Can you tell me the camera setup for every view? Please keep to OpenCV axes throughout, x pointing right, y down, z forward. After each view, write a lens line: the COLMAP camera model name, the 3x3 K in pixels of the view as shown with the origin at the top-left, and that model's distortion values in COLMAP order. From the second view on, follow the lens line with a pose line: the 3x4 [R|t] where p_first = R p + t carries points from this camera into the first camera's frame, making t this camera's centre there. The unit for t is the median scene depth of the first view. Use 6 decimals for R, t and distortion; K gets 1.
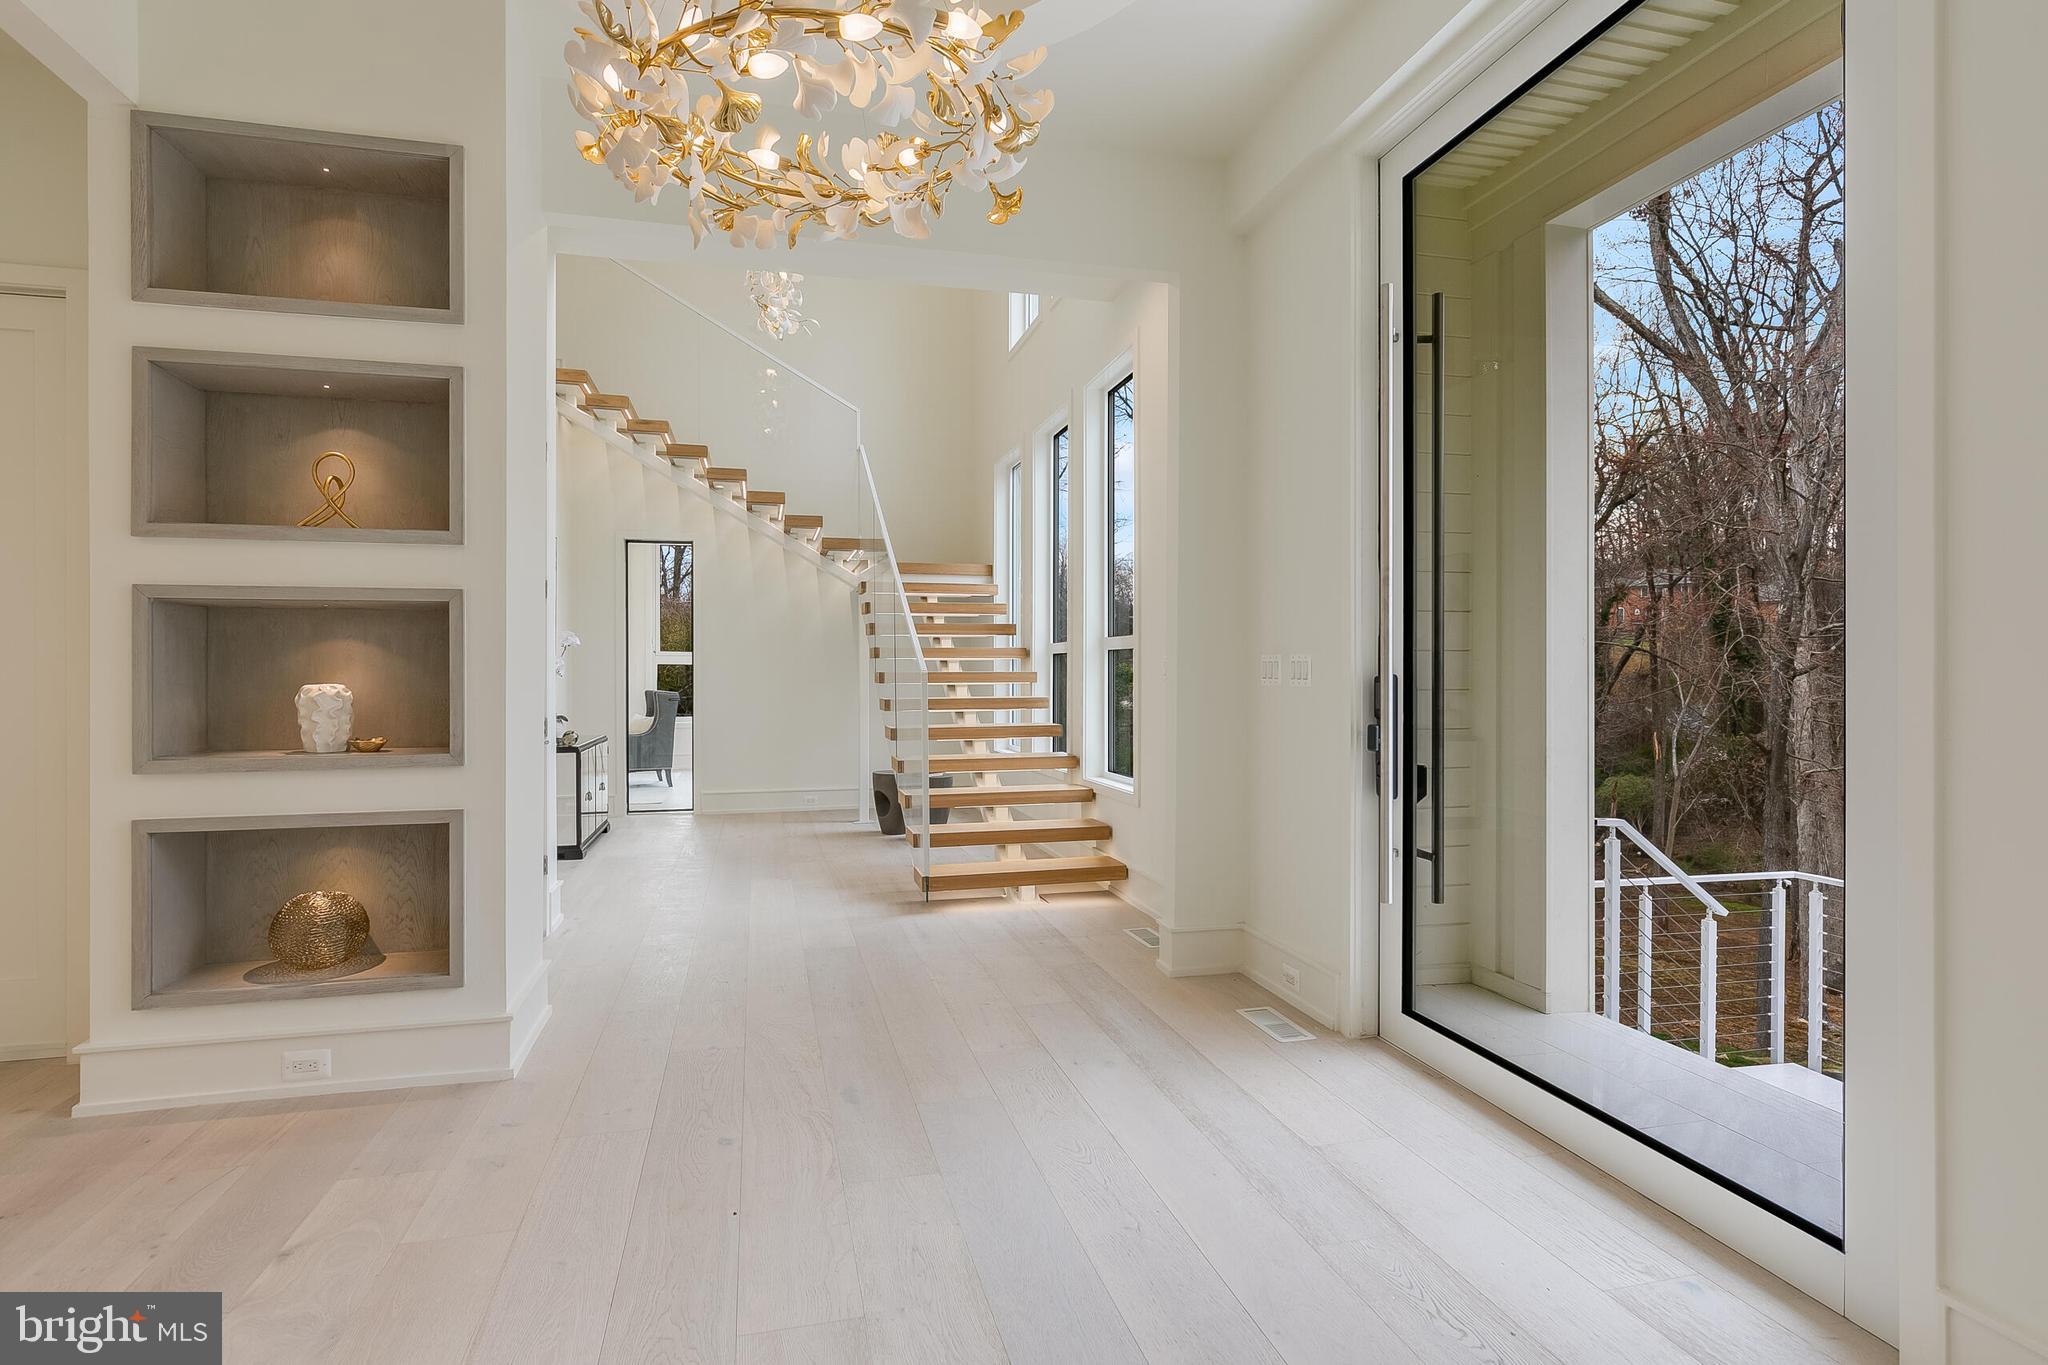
lens RADIAL K [[1062.6, 0, 1022.4], [0, 1062.6, 671.4], [0, 0, 1]] dist [0.000016, 0.000097]
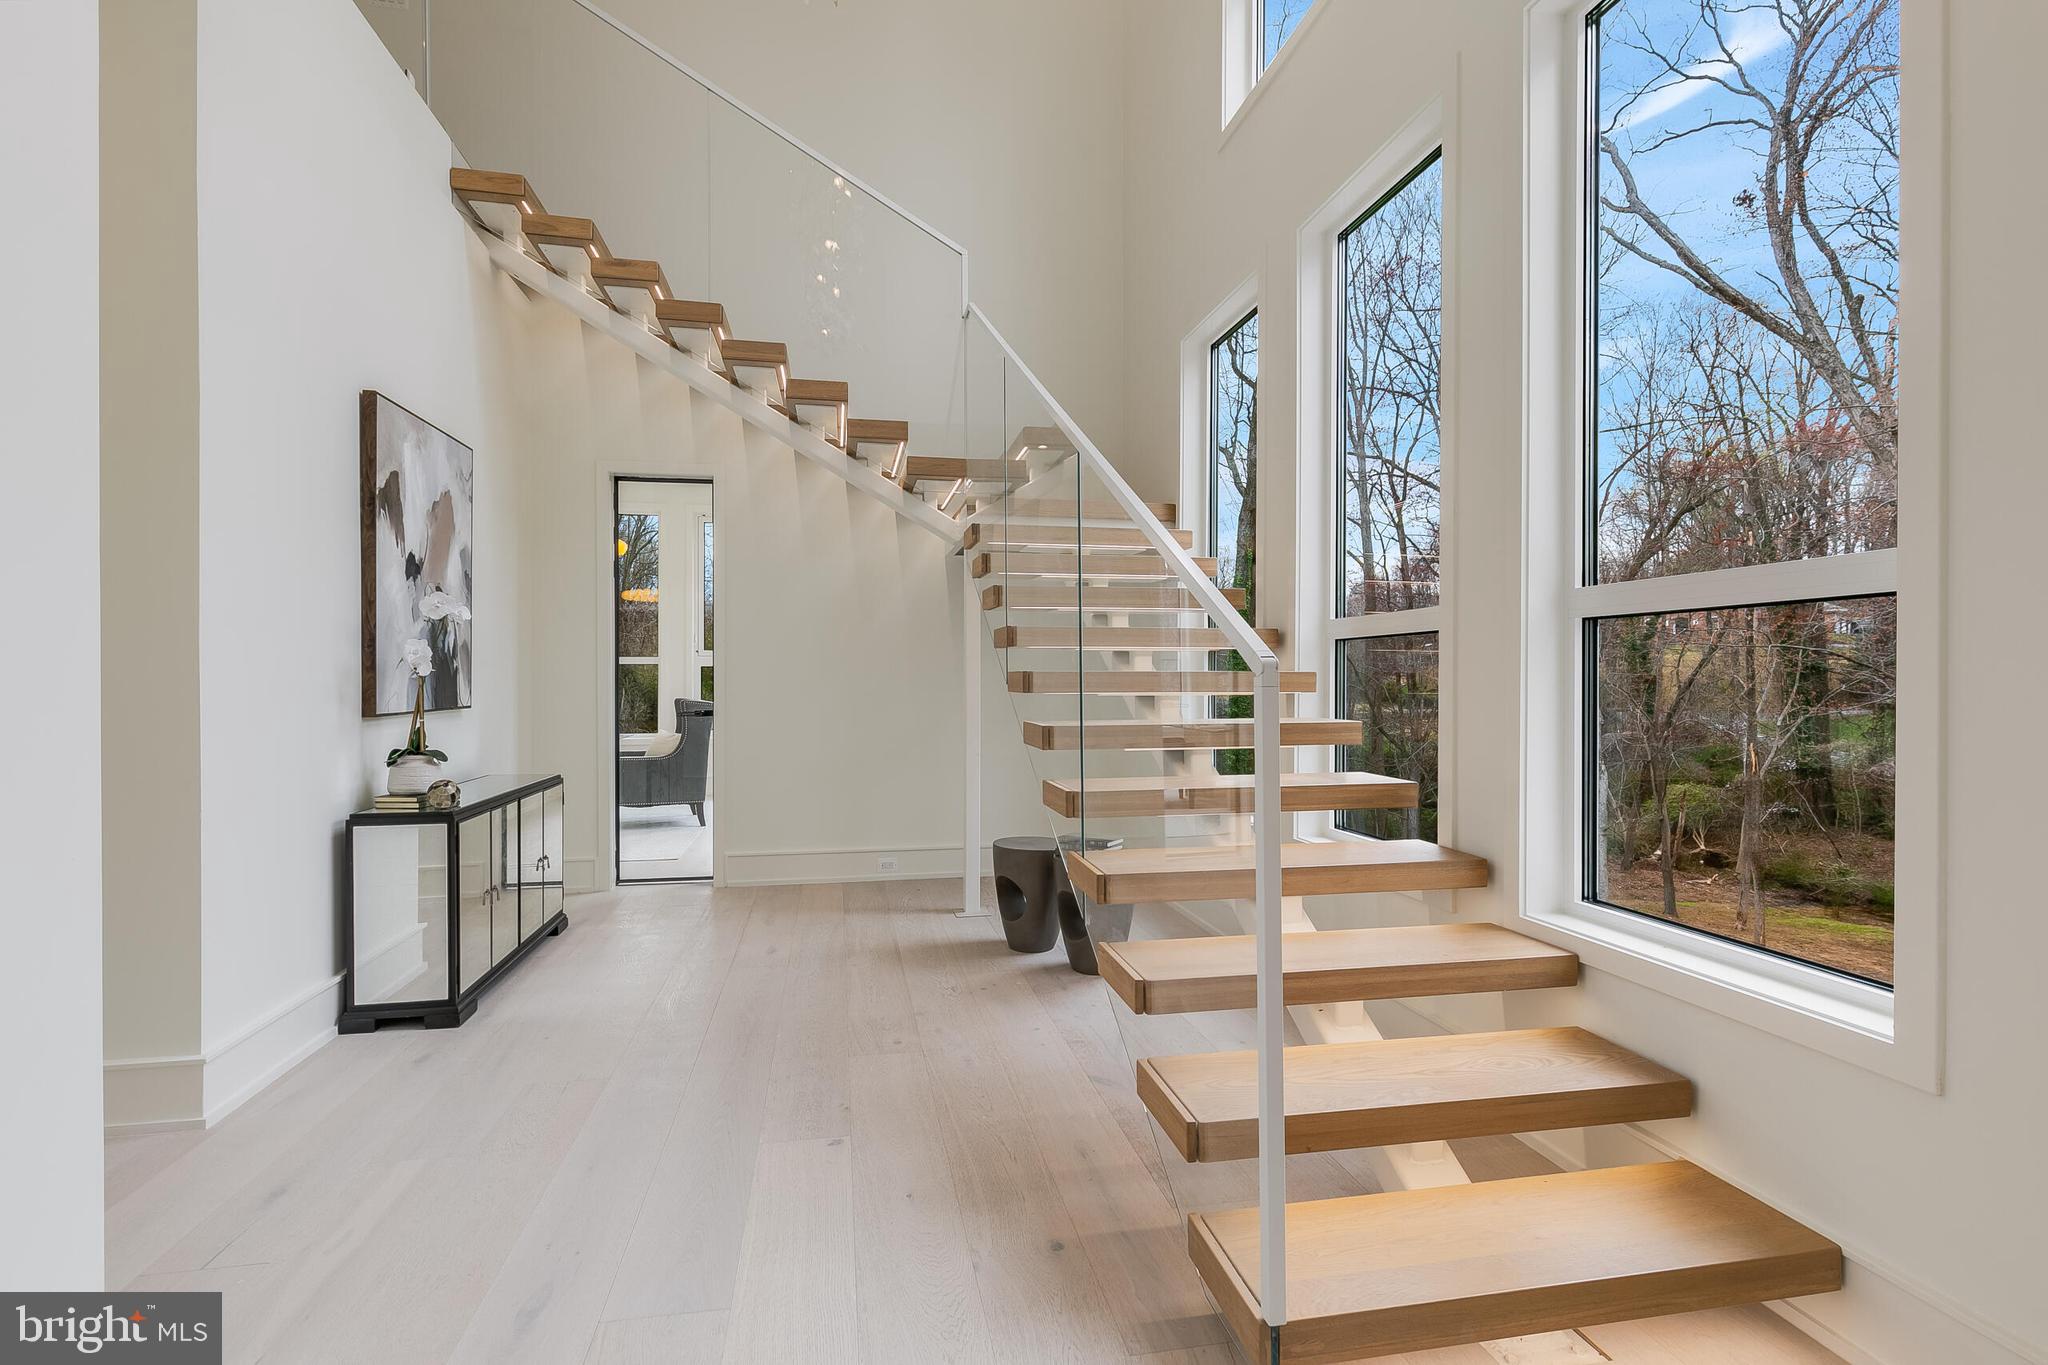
lens RADIAL K [[934.5, 0, 1019.8], [0, 934.5, 687.6], [0, 0, 1]] dist [0.005479, -0.000144]
pose [[0.998729, 0.002552, -0.050336, -0.094310], [-0.002067, 0.999951, 0.009673, 0.003626], [0.050358, -0.009557, 0.998685, 0.453985]]
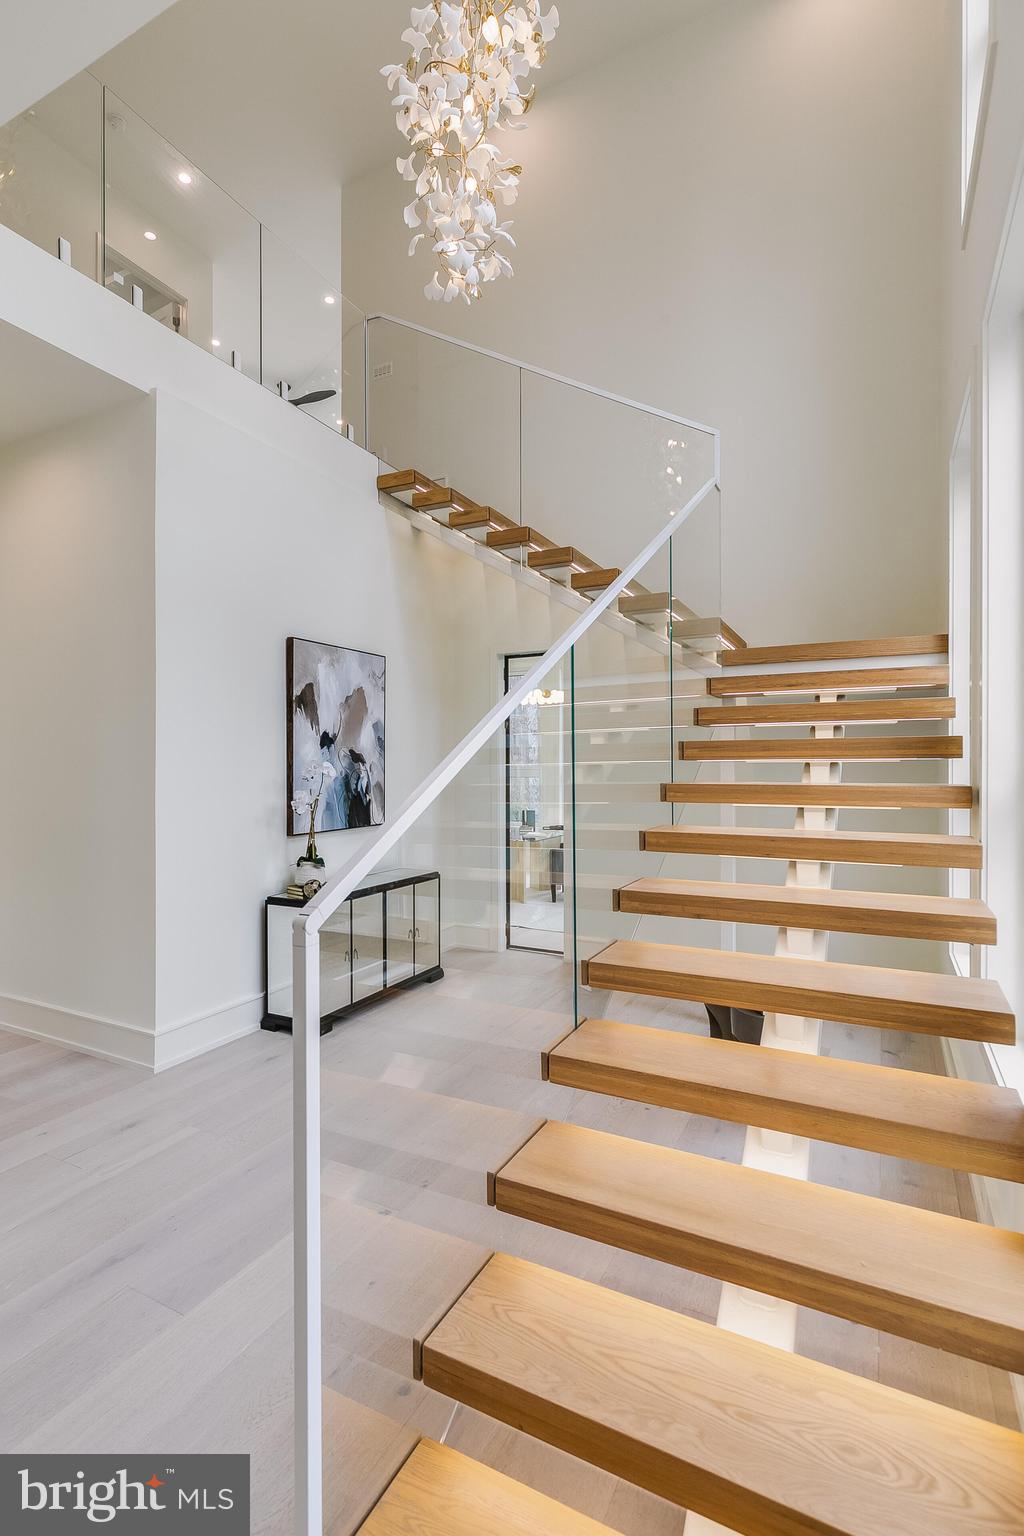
lens RADIAL K [[735.7, 0, 506.7], [0, 735.7, 770.9], [0, 0, 1]] dist [0.012602, -0.000991]
pose [[0.757430, 0.004445, -0.652901, 0.054937], [-0.001704, 0.999987, 0.004831, -0.026905], [0.652914, -0.002547, 0.757428, 0.546474]]
